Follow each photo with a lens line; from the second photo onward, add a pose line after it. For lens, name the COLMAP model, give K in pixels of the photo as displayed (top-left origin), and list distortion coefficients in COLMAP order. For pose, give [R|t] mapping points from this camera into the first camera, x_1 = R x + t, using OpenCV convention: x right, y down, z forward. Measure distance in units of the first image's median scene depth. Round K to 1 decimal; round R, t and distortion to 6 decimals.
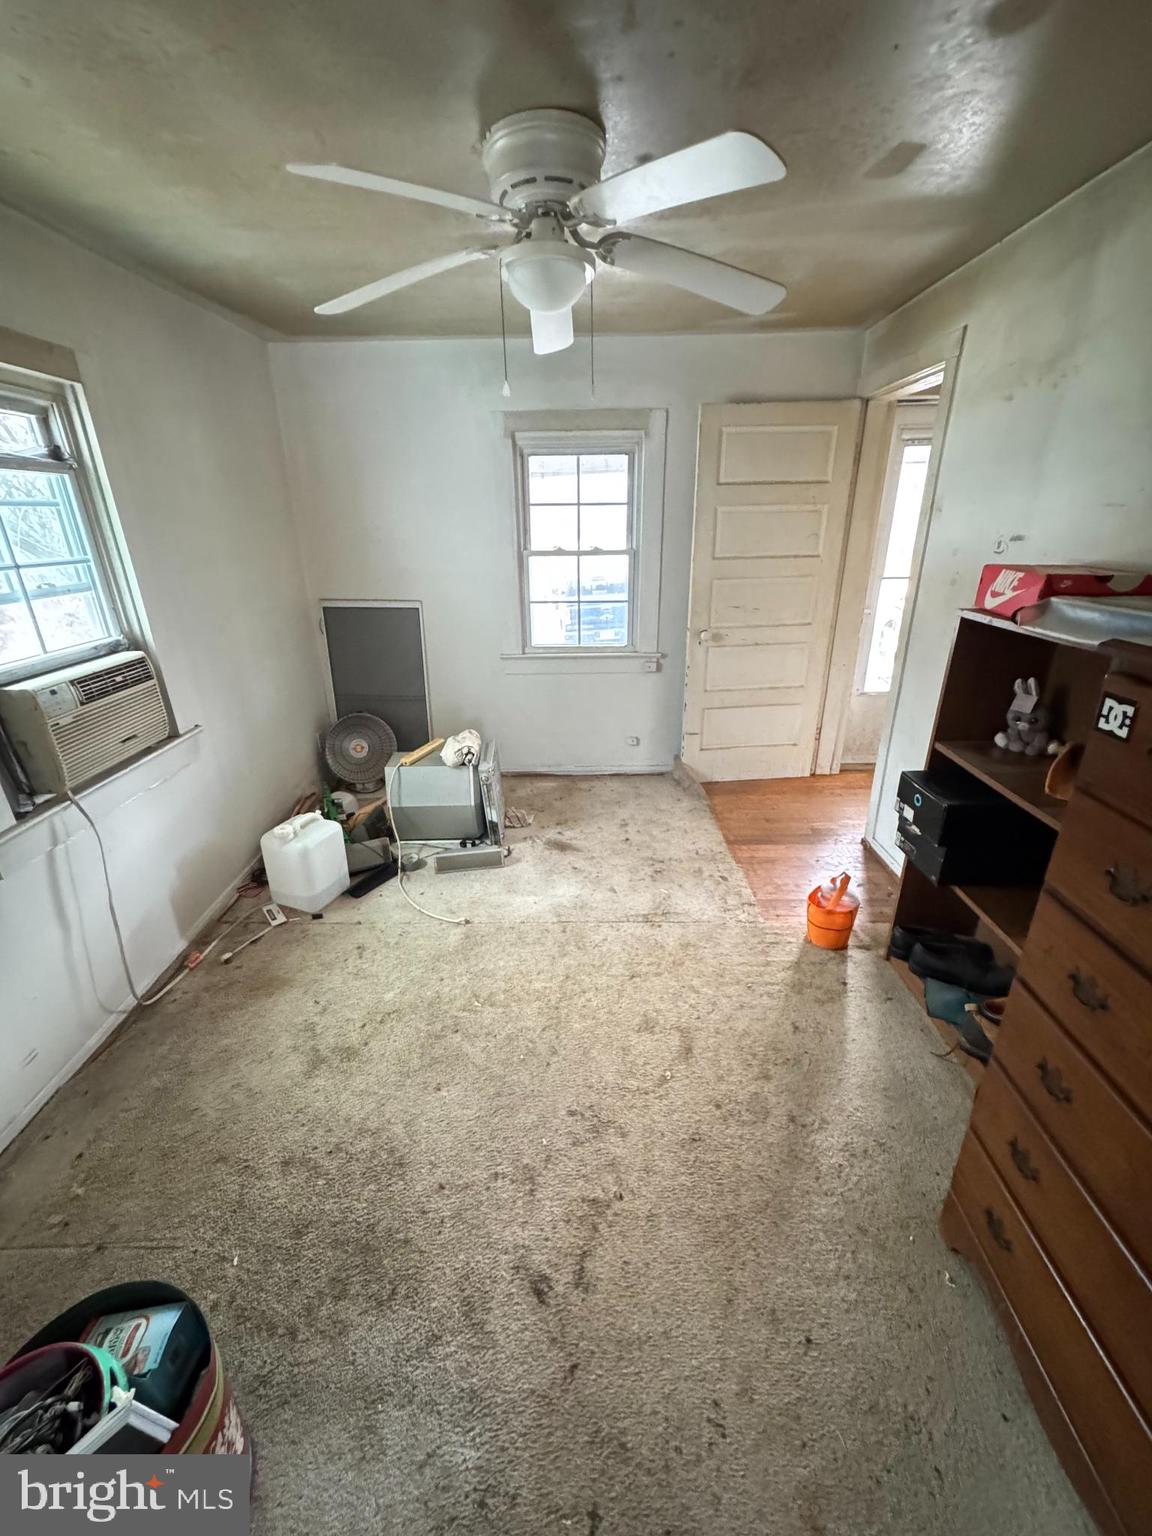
lens RADIAL K [[613.6, 0, 571.1], [0, 613.6, 767.0], [0, 0, 1]] dist [0.001611, 0.000191]
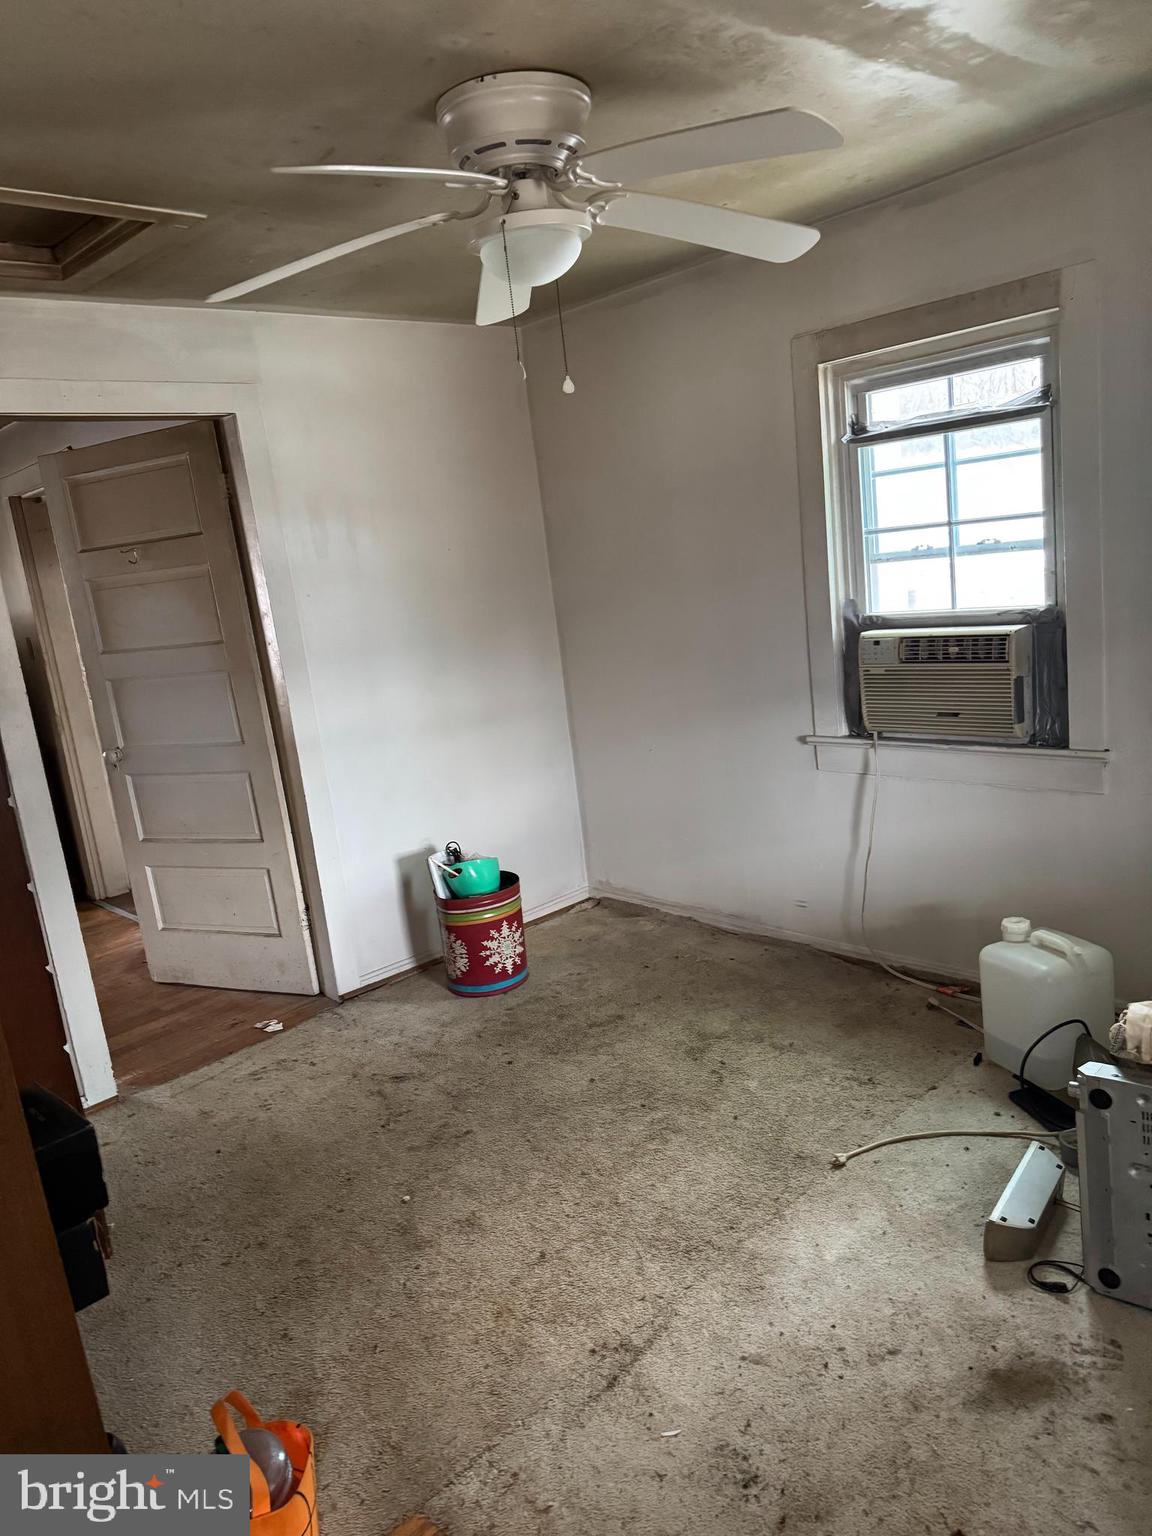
lens RADIAL K [[1096.9, 0, 574.1], [0, 1096.9, 769.0], [0, 0, 1]] dist [0.013442, -0.002550]
pose [[-0.716009, 0.244322, -0.653940, 0.762177], [-0.133603, 0.871480, 0.471883, -0.678892], [0.685186, 0.425241, -0.591346, 1.651435]]
